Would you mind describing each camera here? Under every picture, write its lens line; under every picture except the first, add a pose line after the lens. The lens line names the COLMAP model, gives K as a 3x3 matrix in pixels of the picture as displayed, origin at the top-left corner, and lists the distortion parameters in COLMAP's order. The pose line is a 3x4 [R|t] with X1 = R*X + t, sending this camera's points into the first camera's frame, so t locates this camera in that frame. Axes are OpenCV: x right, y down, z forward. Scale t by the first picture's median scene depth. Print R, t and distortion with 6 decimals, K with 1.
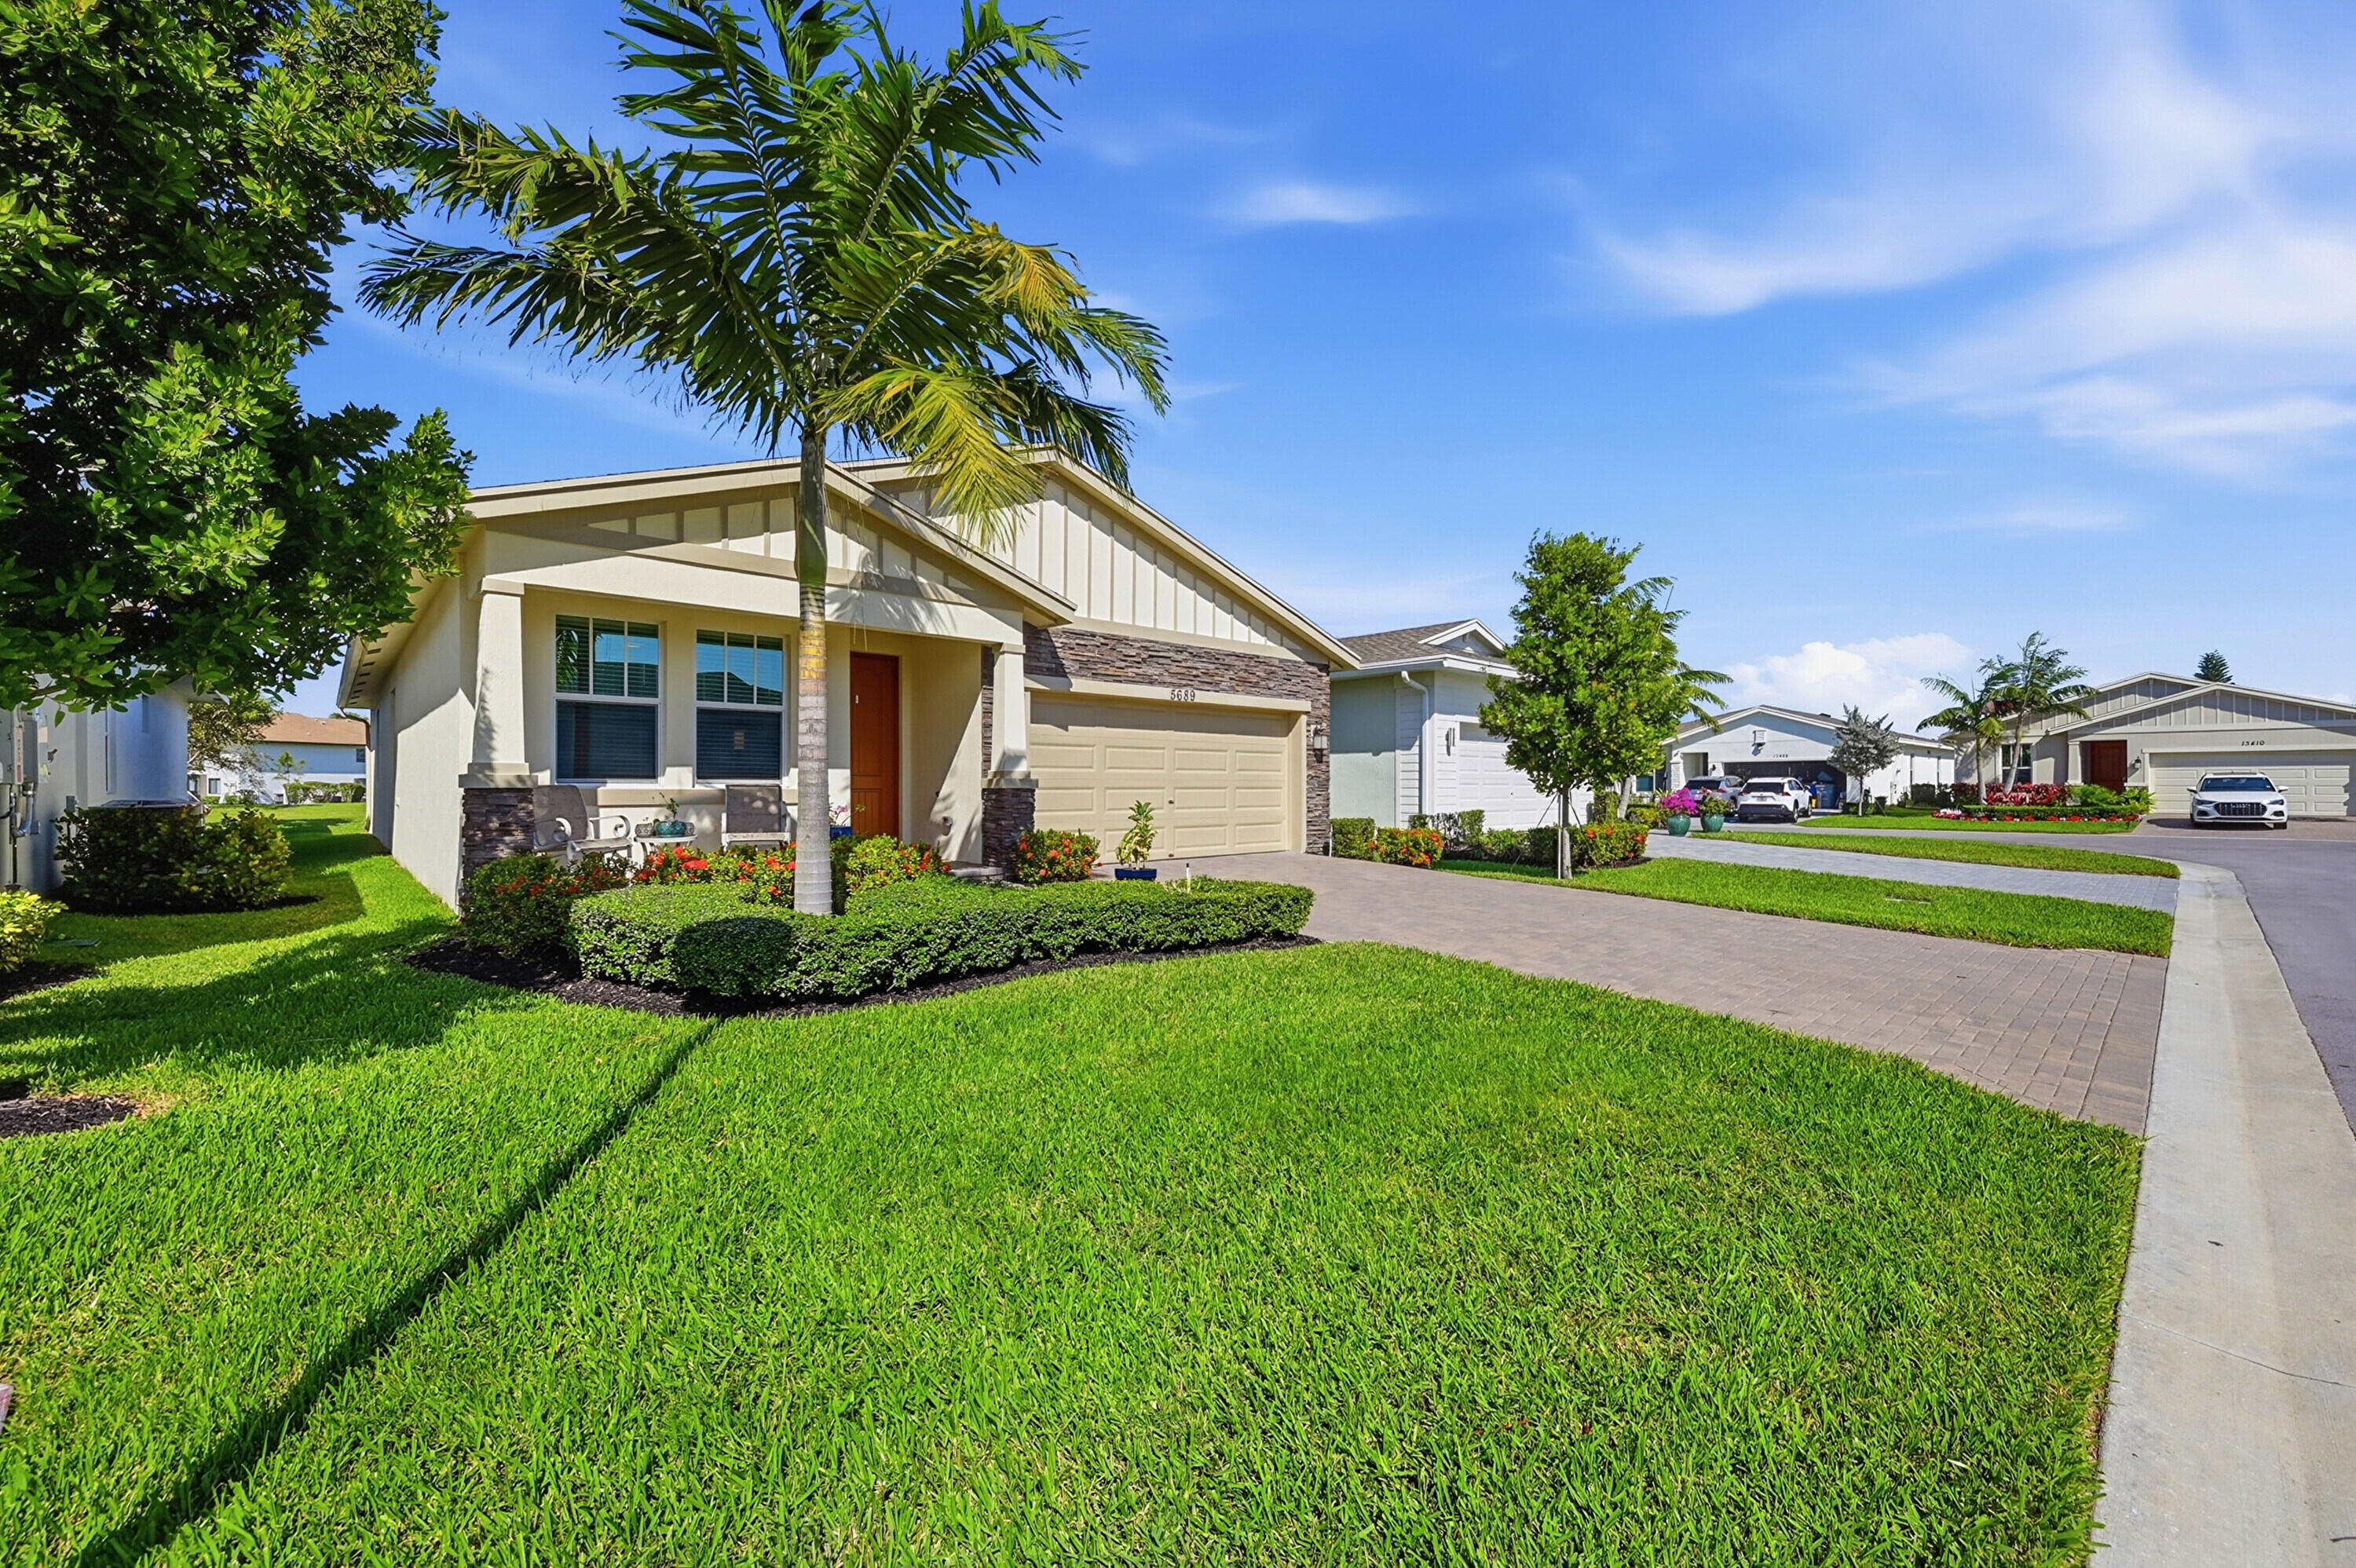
lens RADIAL K [[920.9, 0, 1178.0], [0, 920.9, 784.0], [0, 0, 1]] dist [0.000715, 0.000175]
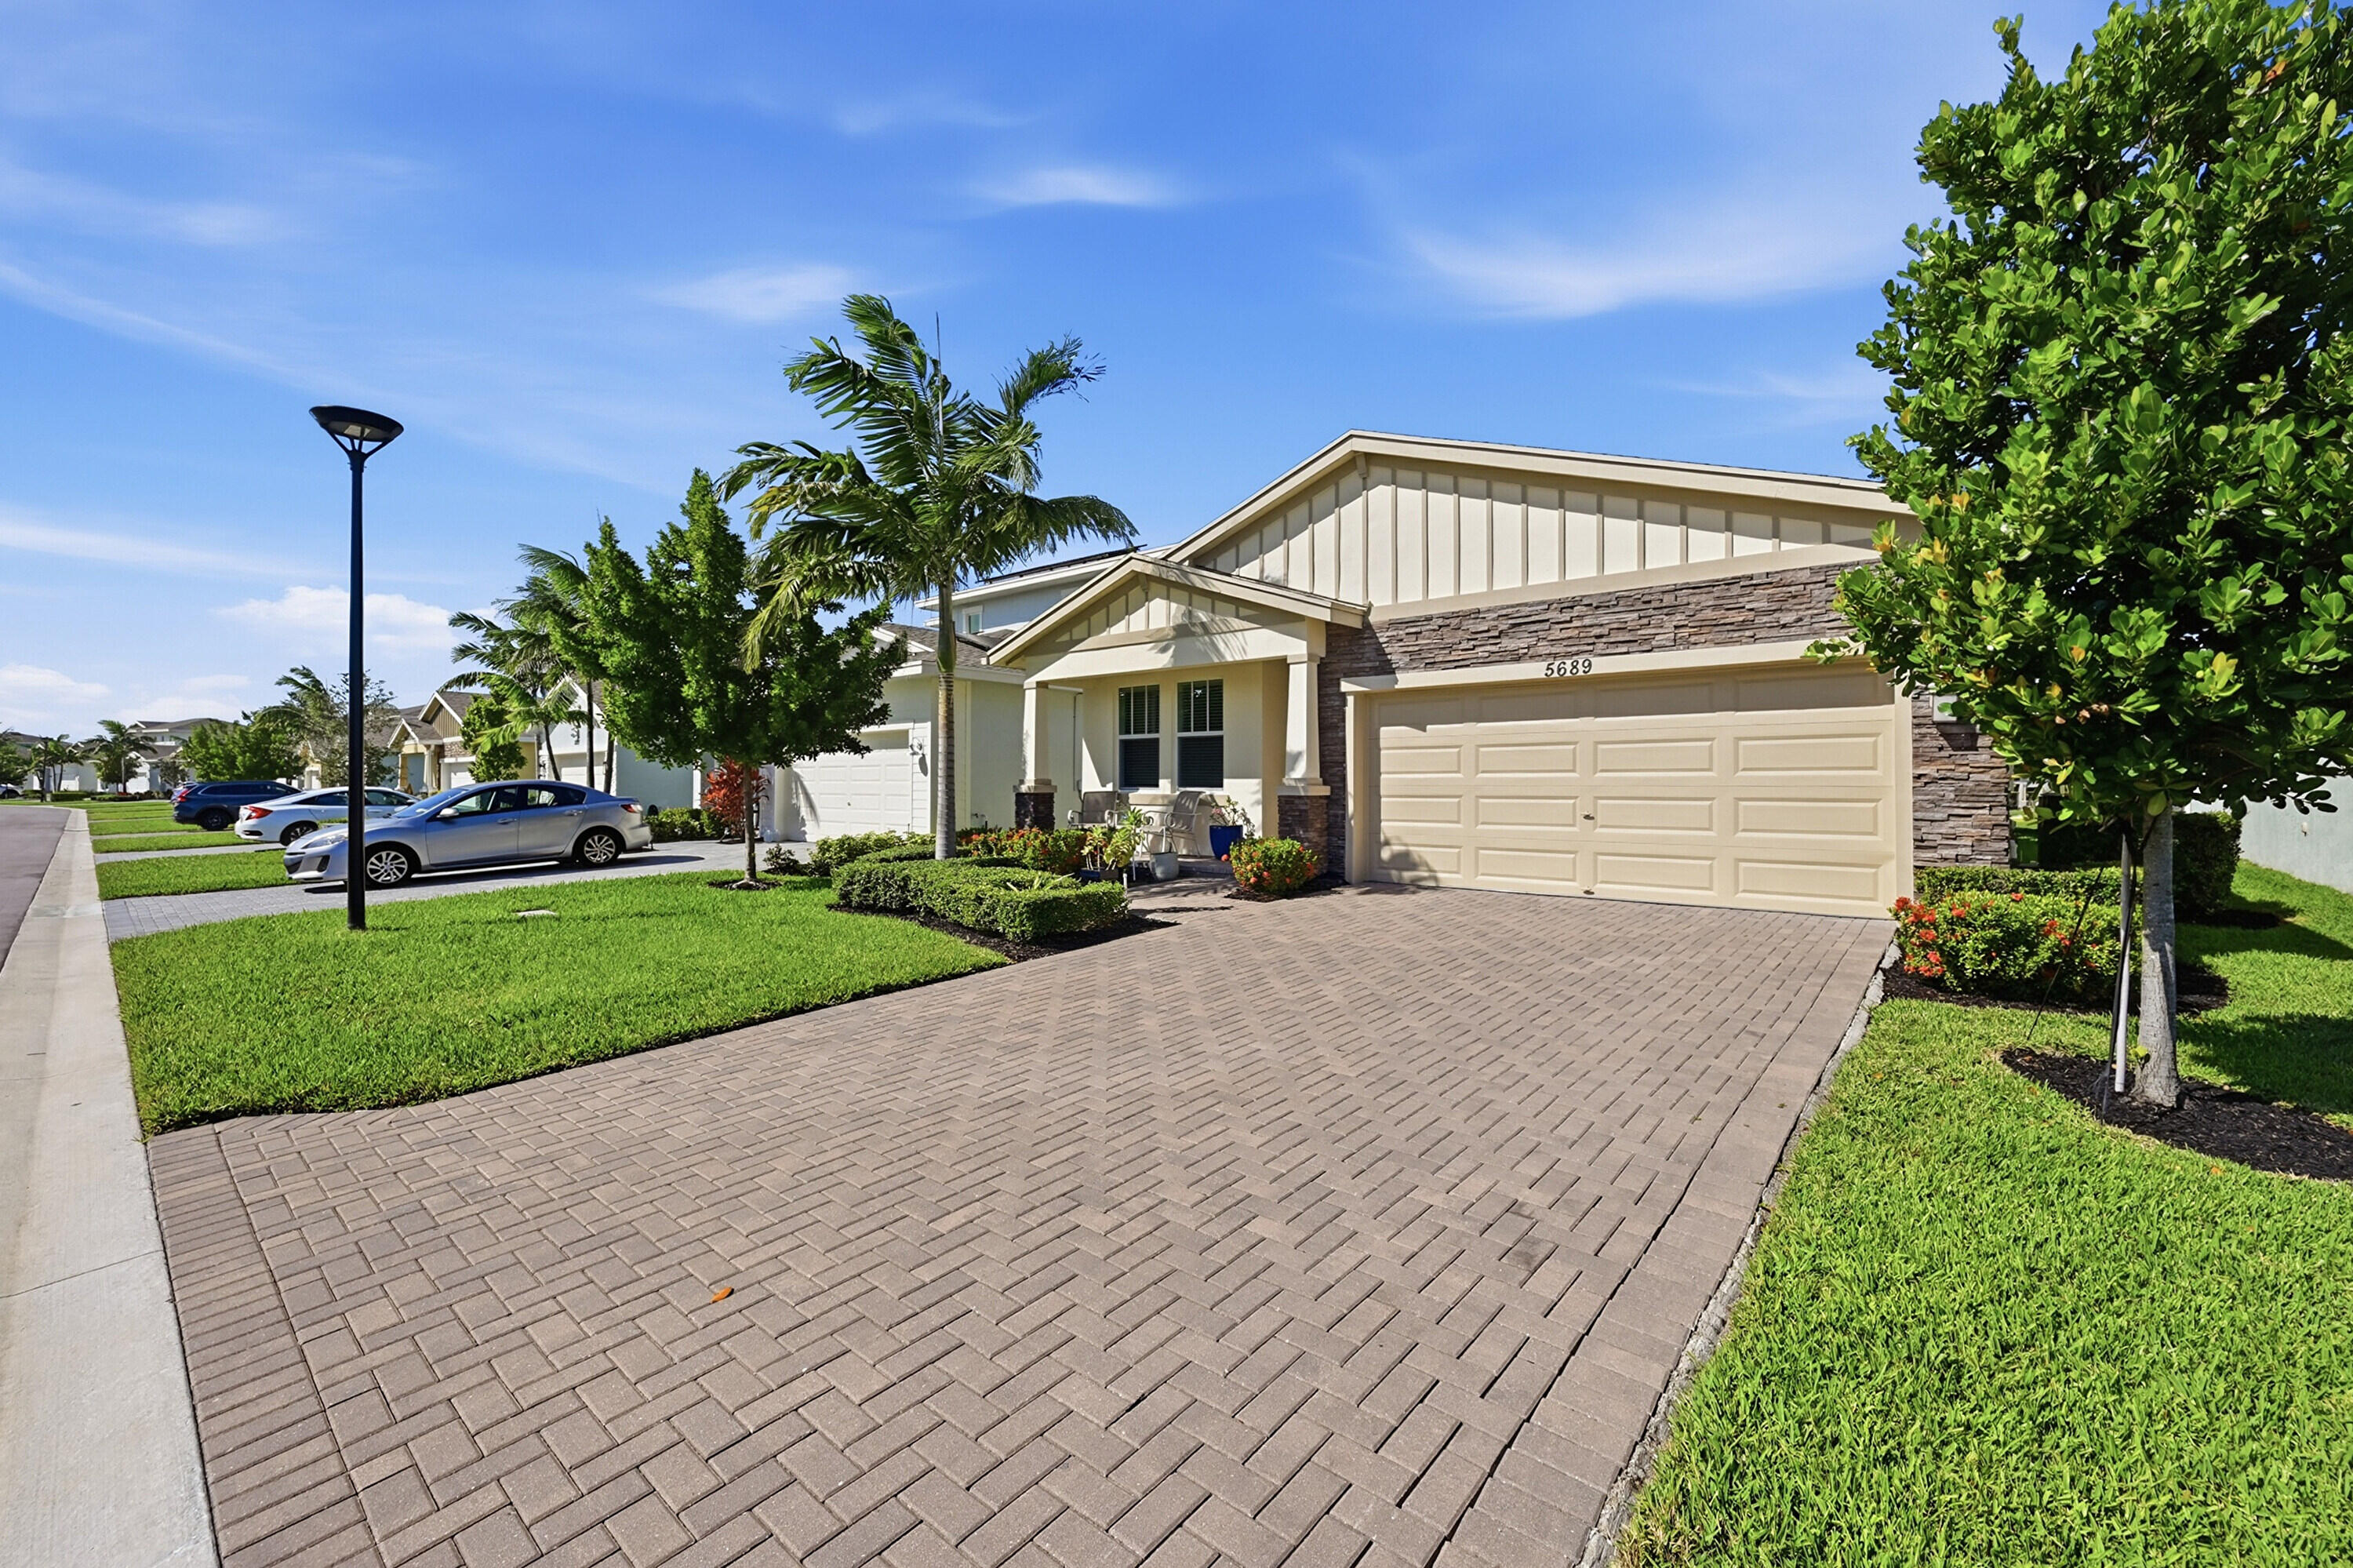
lens RADIAL K [[948.8, 0, 1191.4], [0, 948.8, 769.8], [0, 0, 1]] dist [-0.001657, -0.000144]
pose [[0.129151, -0.019188, -0.991439, 0.824892], [-0.001252, 0.999809, -0.019513, -0.002961], [0.991624, 0.003762, 0.129102, 0.727369]]
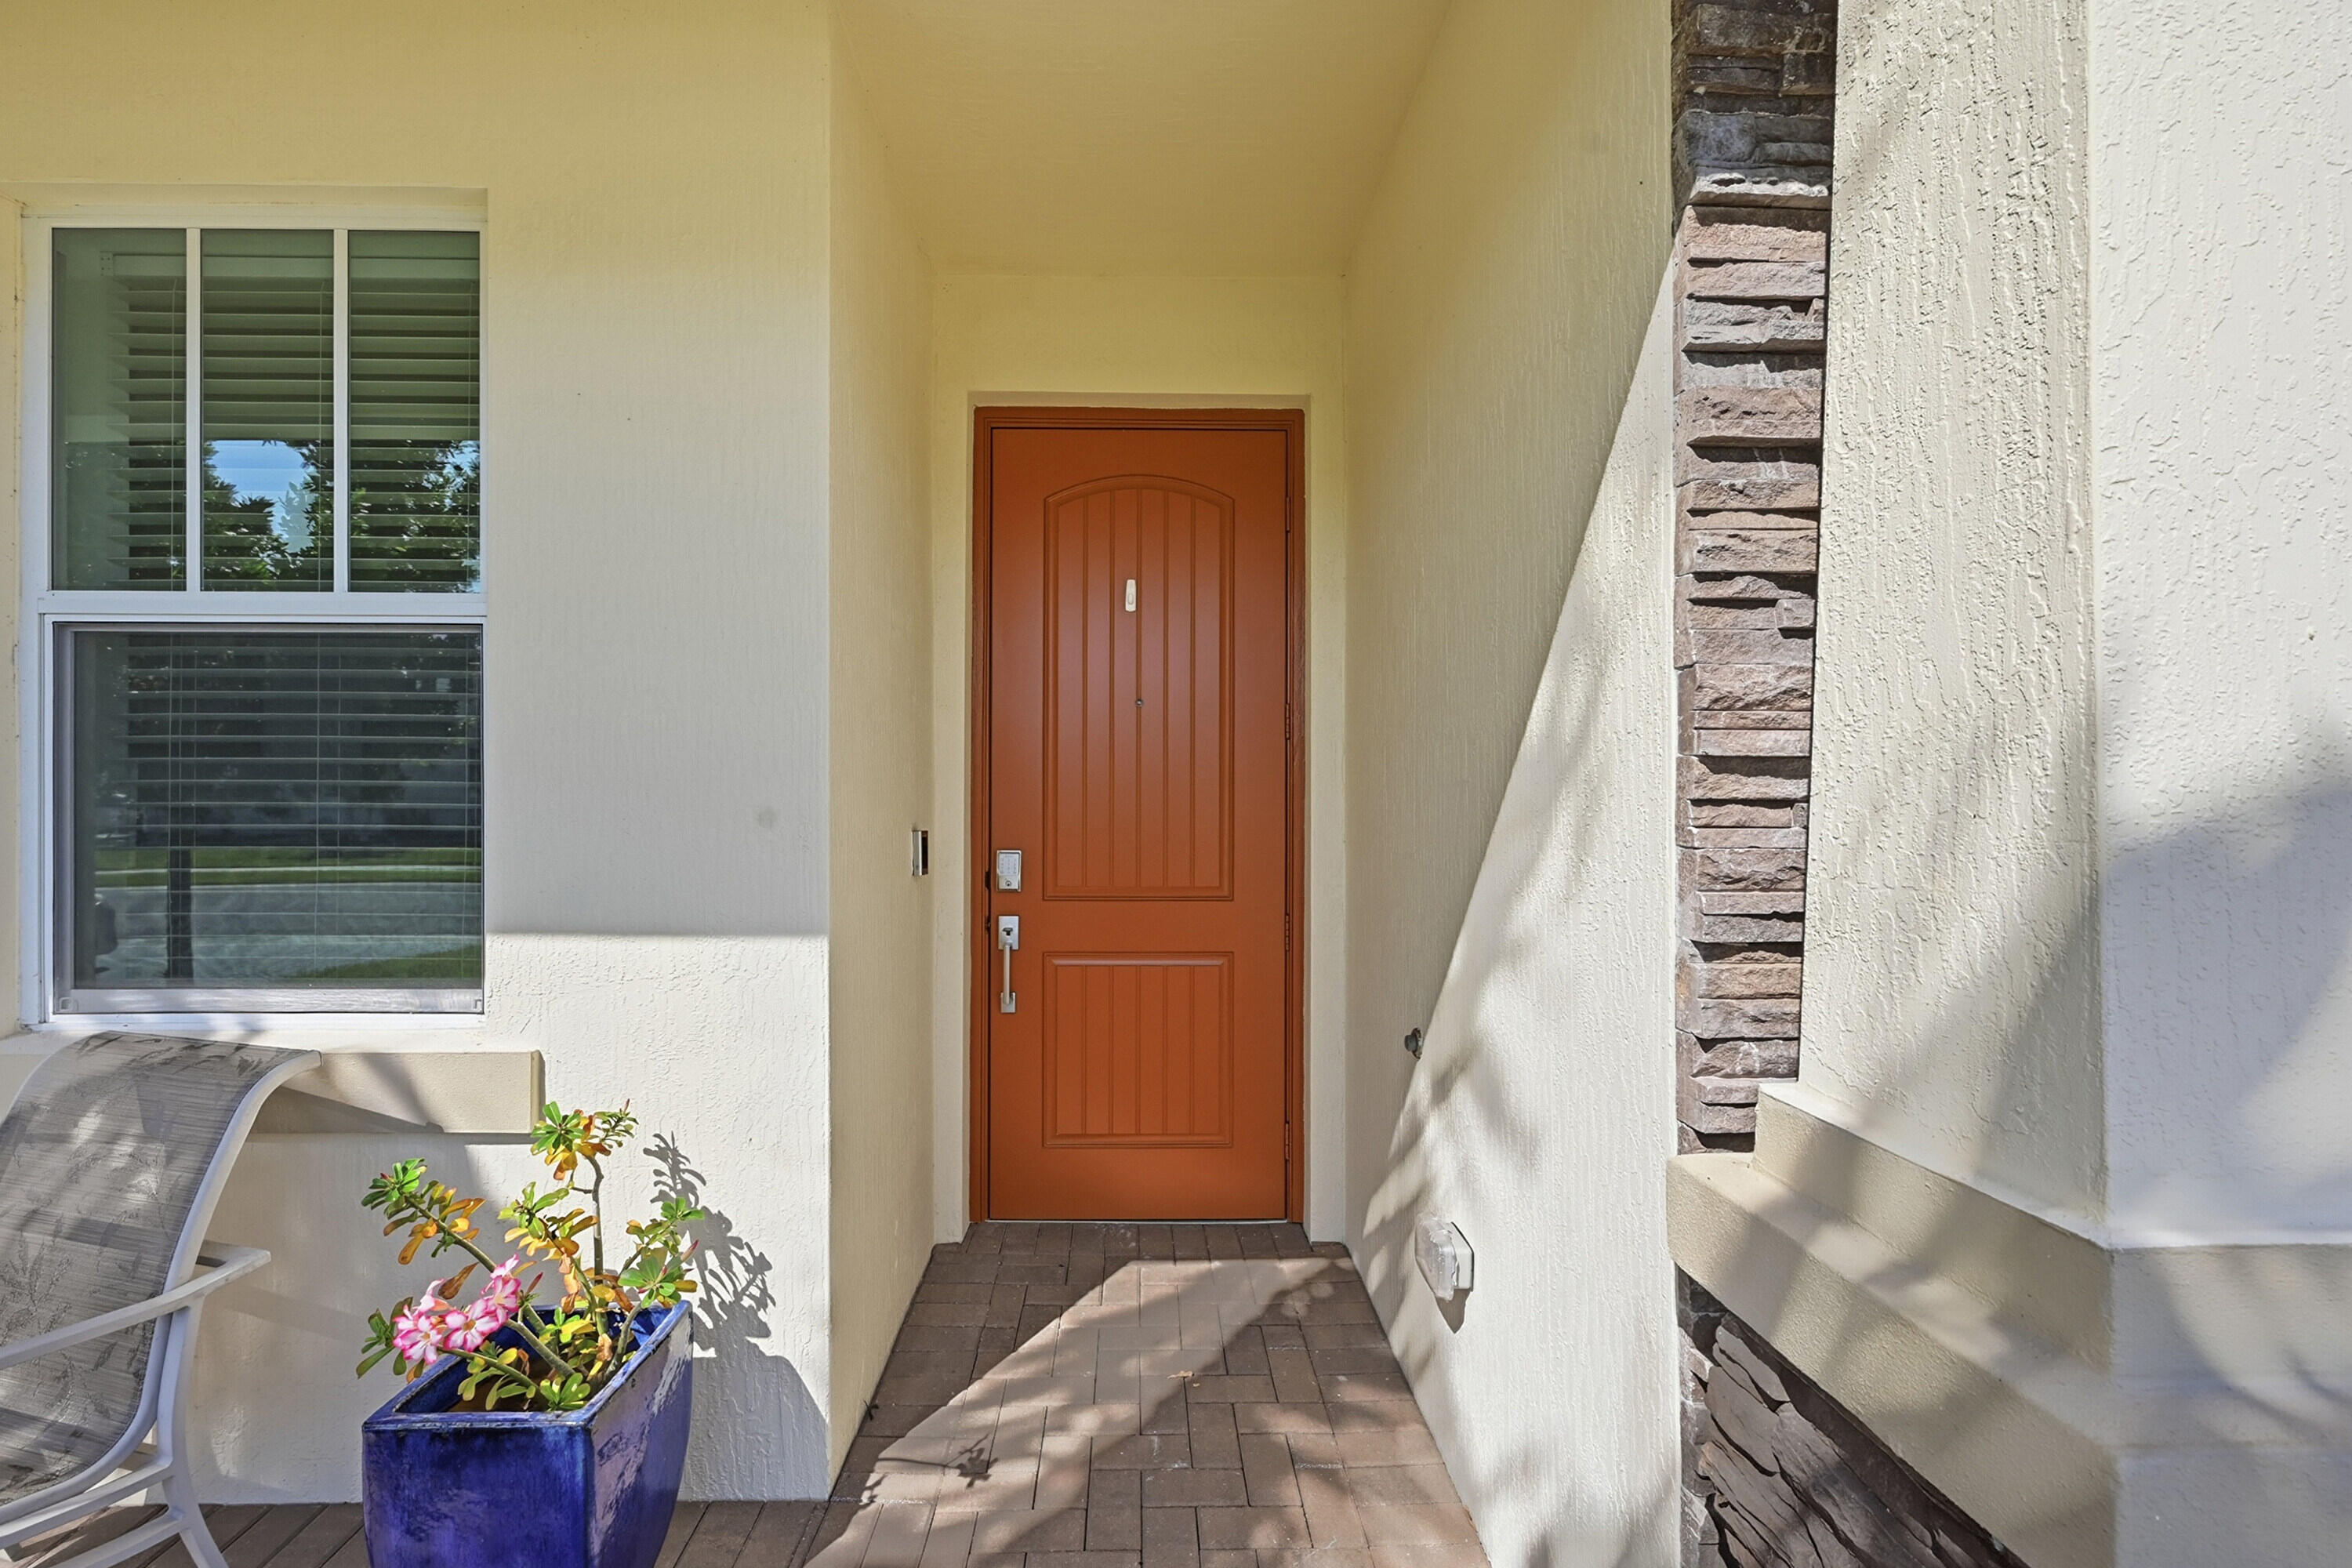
lens RADIAL K [[939.9, 0, 1175.1], [0, 939.9, 797.8], [0, 0, 1]] dist [-0.001241, -0.000117]
pose [[0.759106, 0.005590, -0.650943, -0.186919], [-0.004481, 0.999984, 0.003362, -0.041973], [0.650952, 0.000365, 0.759119, 0.879379]]
